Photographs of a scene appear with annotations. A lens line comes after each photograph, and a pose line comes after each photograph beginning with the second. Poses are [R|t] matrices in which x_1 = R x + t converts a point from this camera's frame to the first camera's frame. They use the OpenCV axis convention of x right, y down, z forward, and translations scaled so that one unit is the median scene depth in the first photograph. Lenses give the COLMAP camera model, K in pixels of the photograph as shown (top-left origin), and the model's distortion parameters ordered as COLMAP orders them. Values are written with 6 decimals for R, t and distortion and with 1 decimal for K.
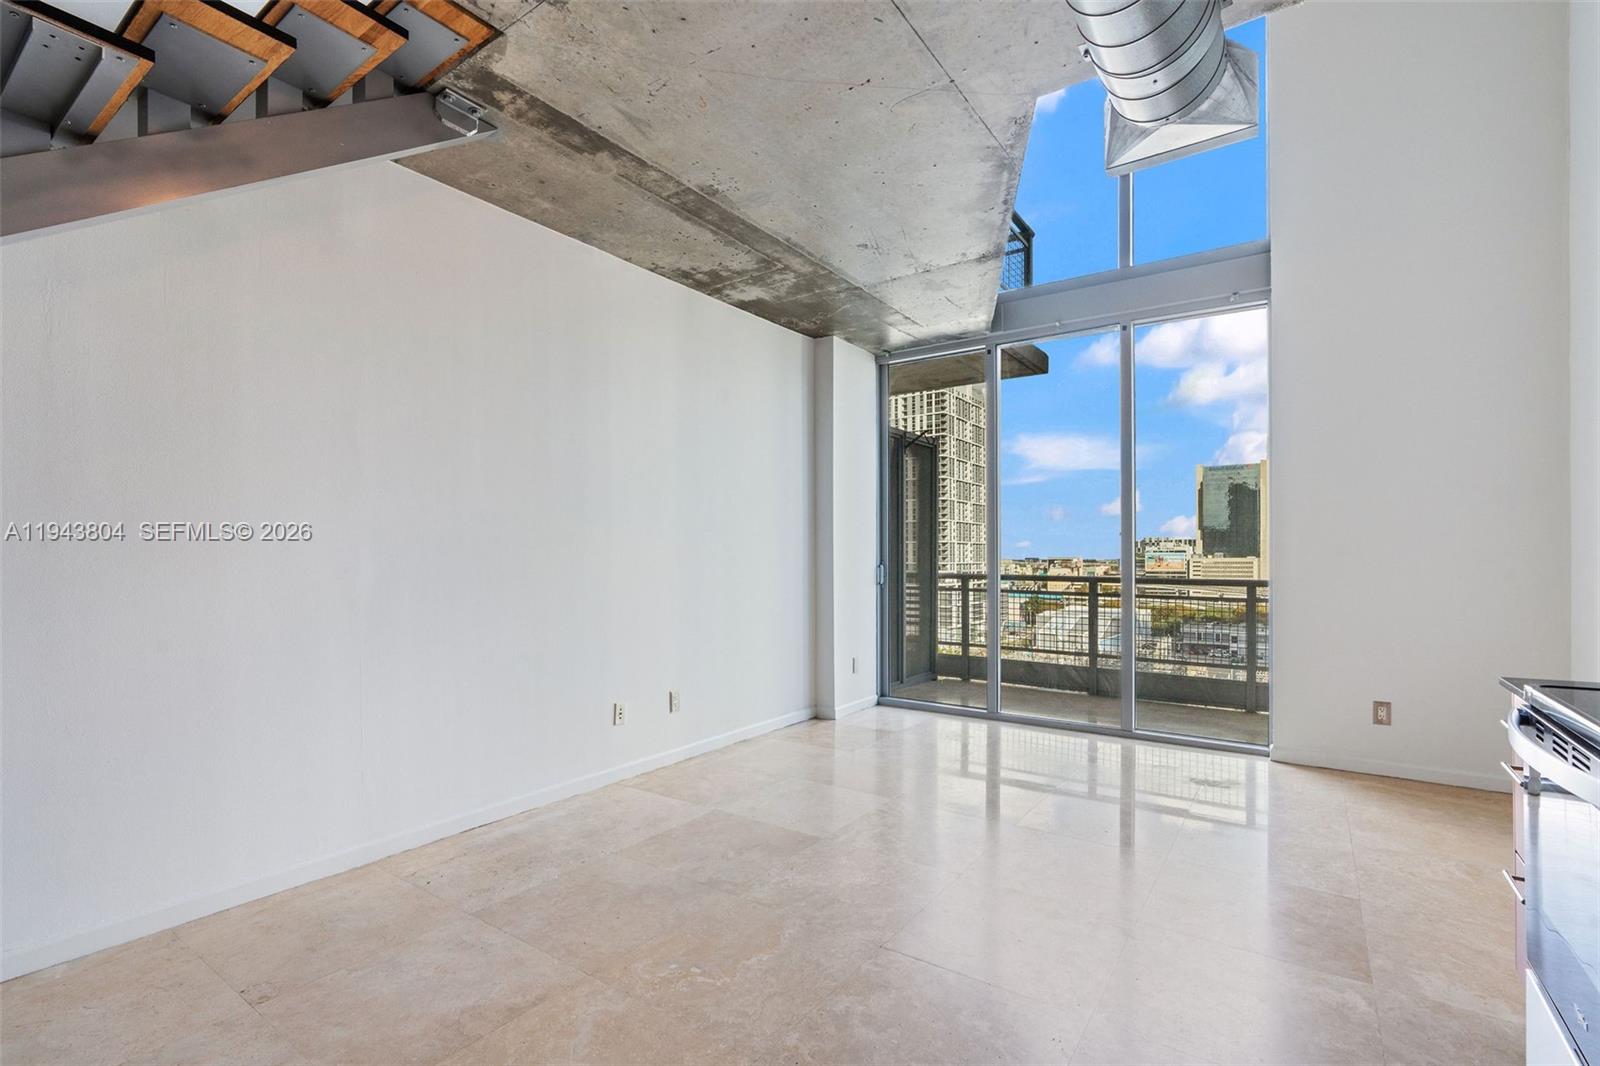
lens RADIAL K [[732.2, 0, 803.4], [0, 732.2, 555.1], [0, 0, 1]] dist [0.000232, 0.000383]
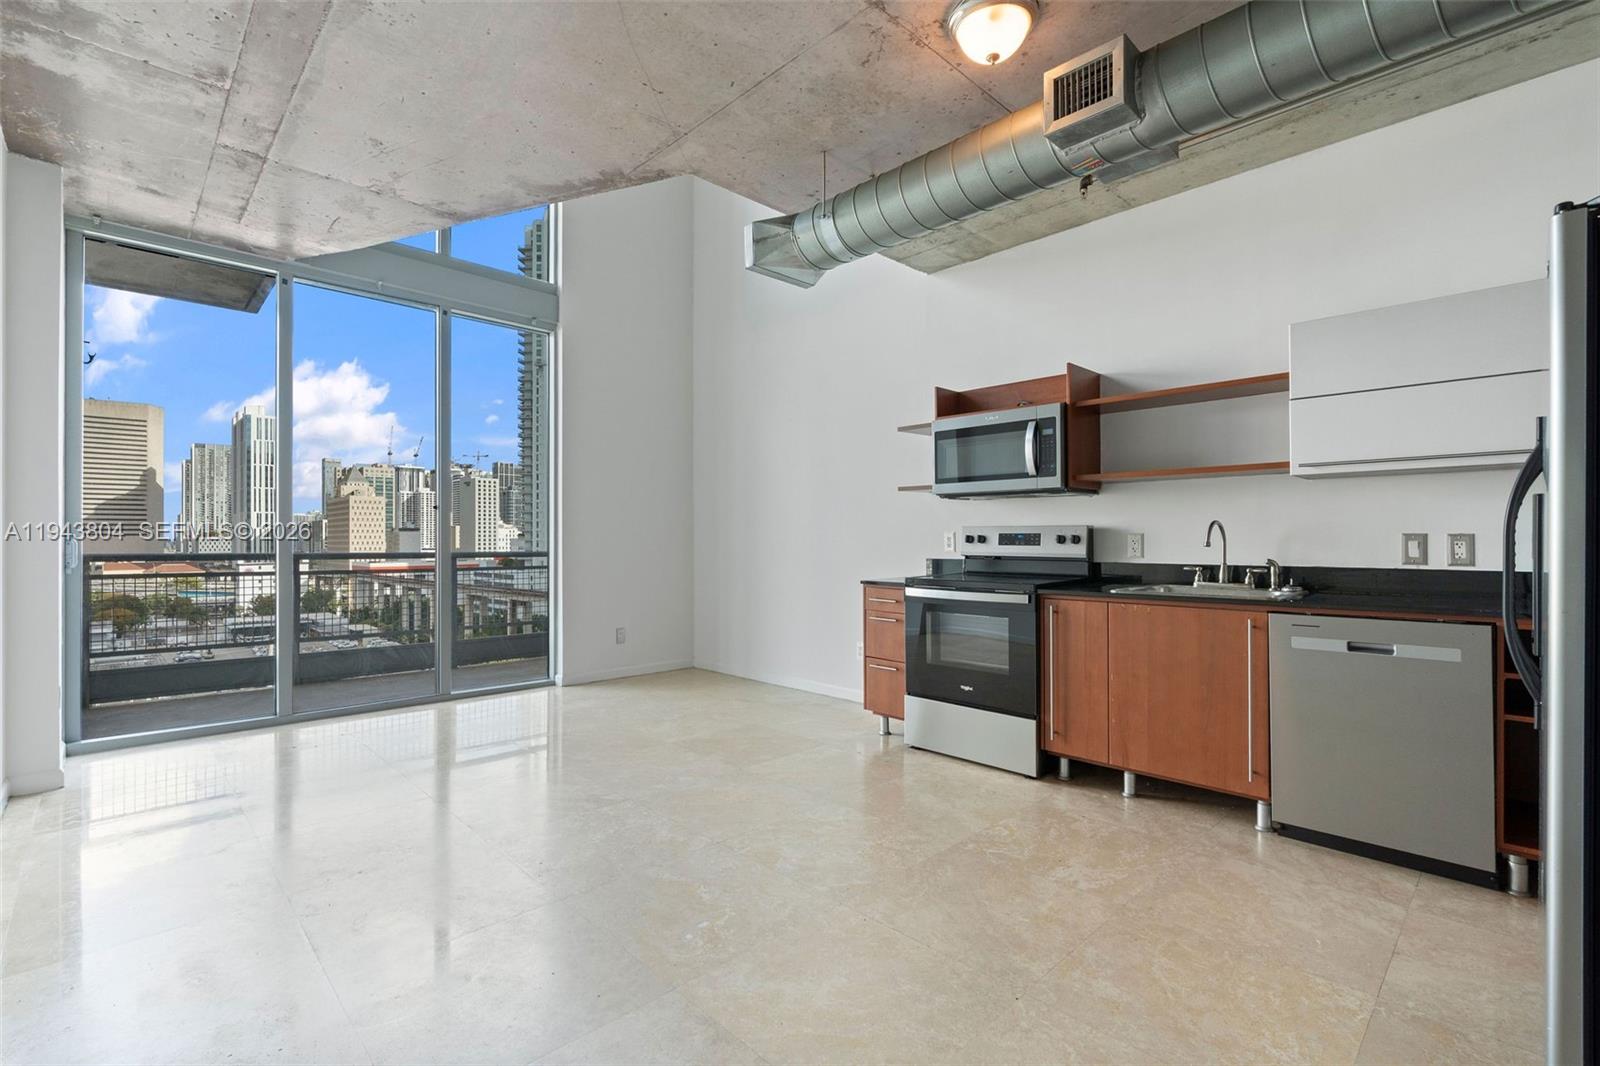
lens RADIAL K [[725.1, 0, 800.0], [0, 725.1, 533.0], [0, 0, 1]] dist [0.000282, -0.000210]
pose [[0.190653, 0.009329, 0.981613, -0.685858], [0.001637, 0.999950, -0.009821, 0.025366], [-0.981656, 0.003479, 0.190628, 0.422627]]
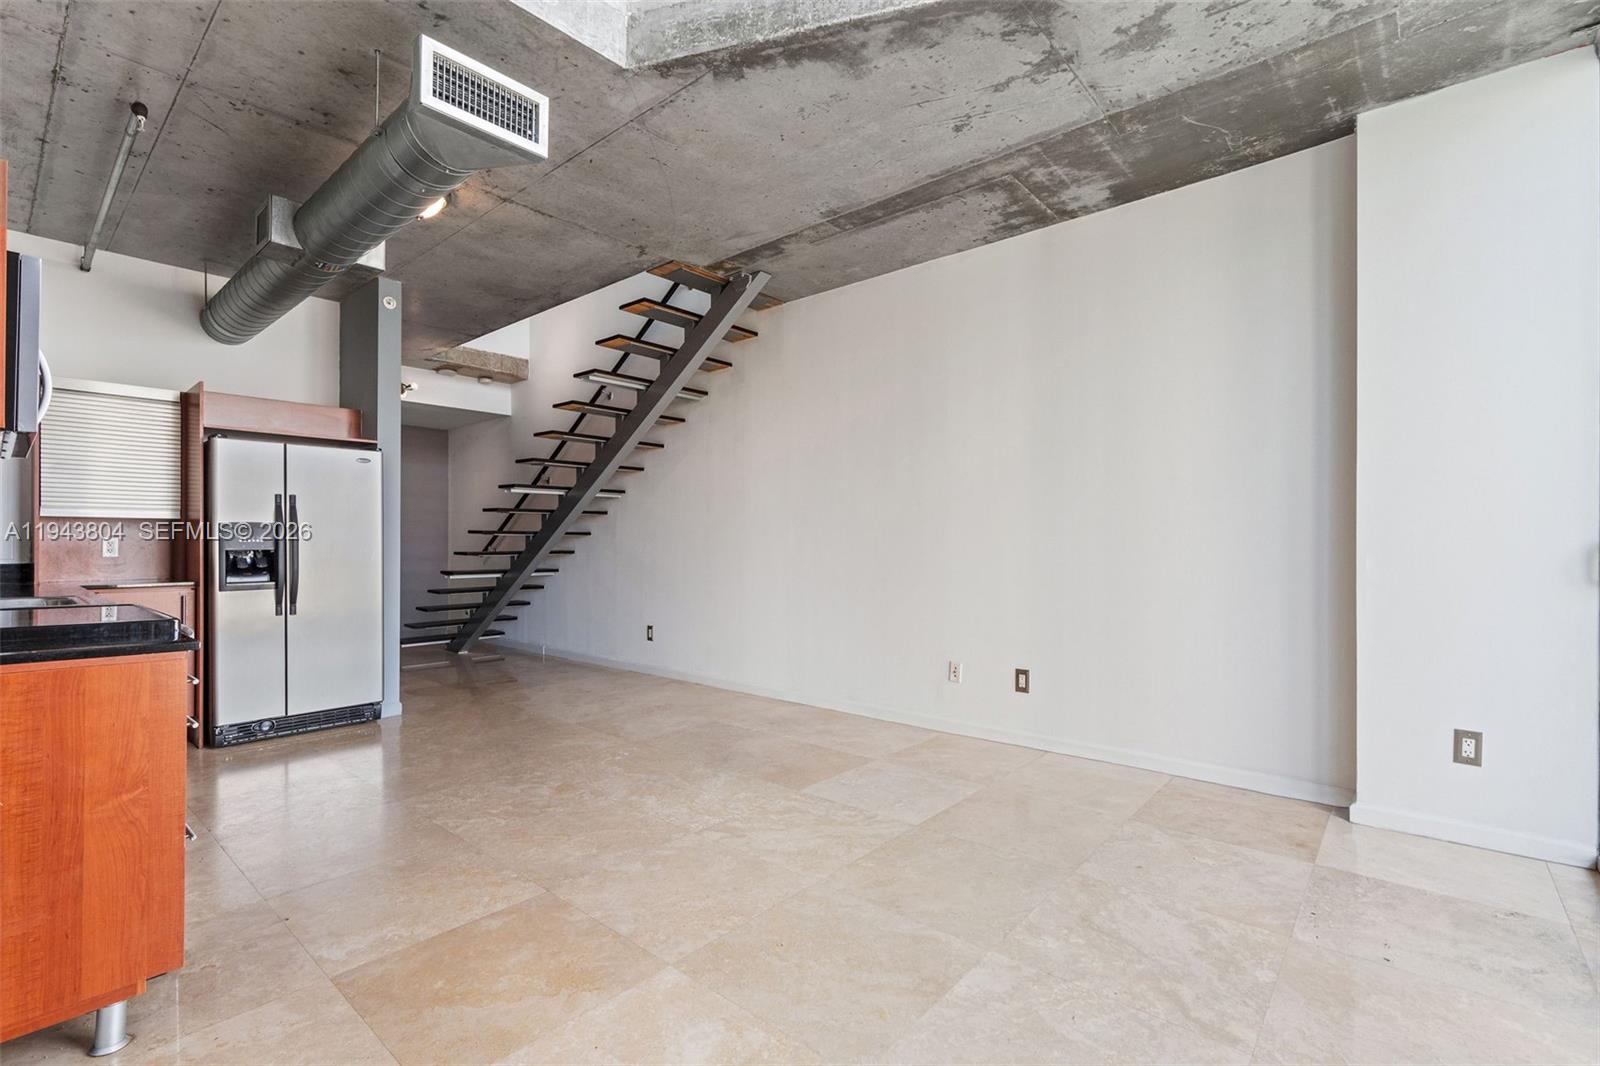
lens RADIAL K [[725.0, 0, 795.9], [0, 725.0, 541.2], [0, 0, 1]] dist [-0.008457, -0.000034]
pose [[-0.110720, -0.000403, -0.993852, 0.966330], [-0.001043, 0.999999, -0.000289, 0.025585], [0.993851, 0.001004, -0.110720, 1.009738]]
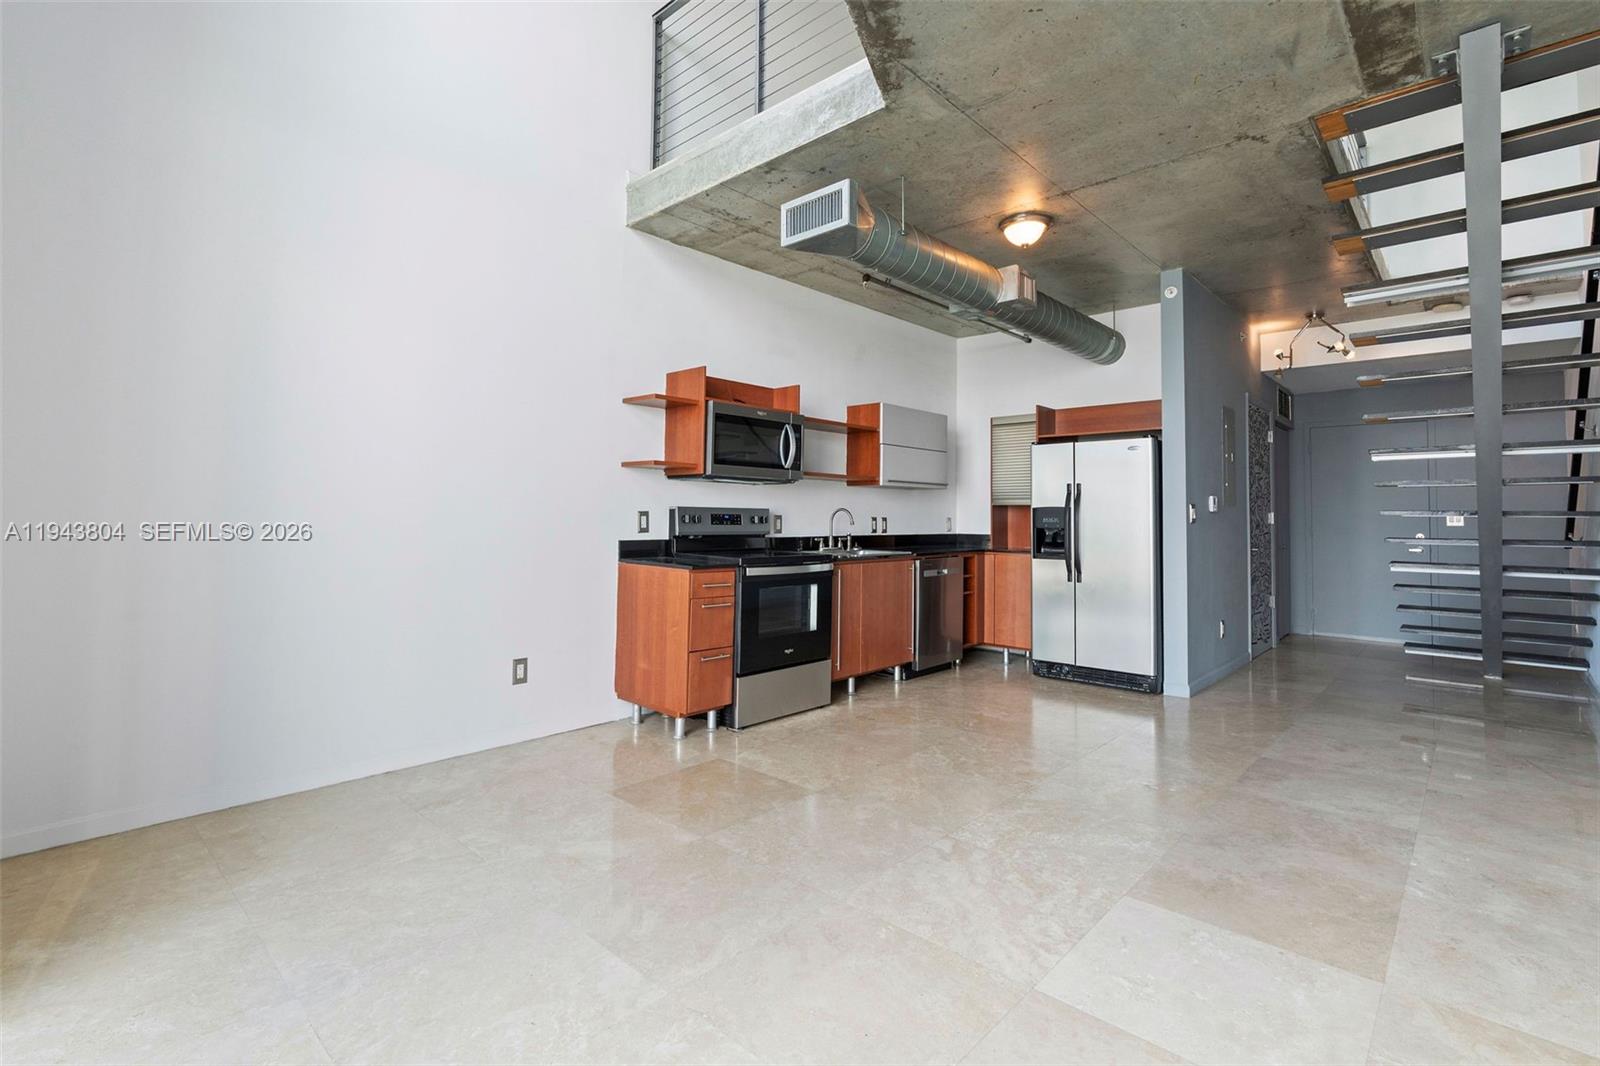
lens RADIAL K [[735.5, 0, 793.2], [0, 735.5, 486.6], [0, 0, 1]] dist [-0.001784, 0.000870]
pose [[-0.989274, -0.000957, 0.146070, 0.219377], [-0.007292, 0.999055, -0.042844, 0.021998], [-0.145891, -0.043450, -0.988346, 1.605358]]
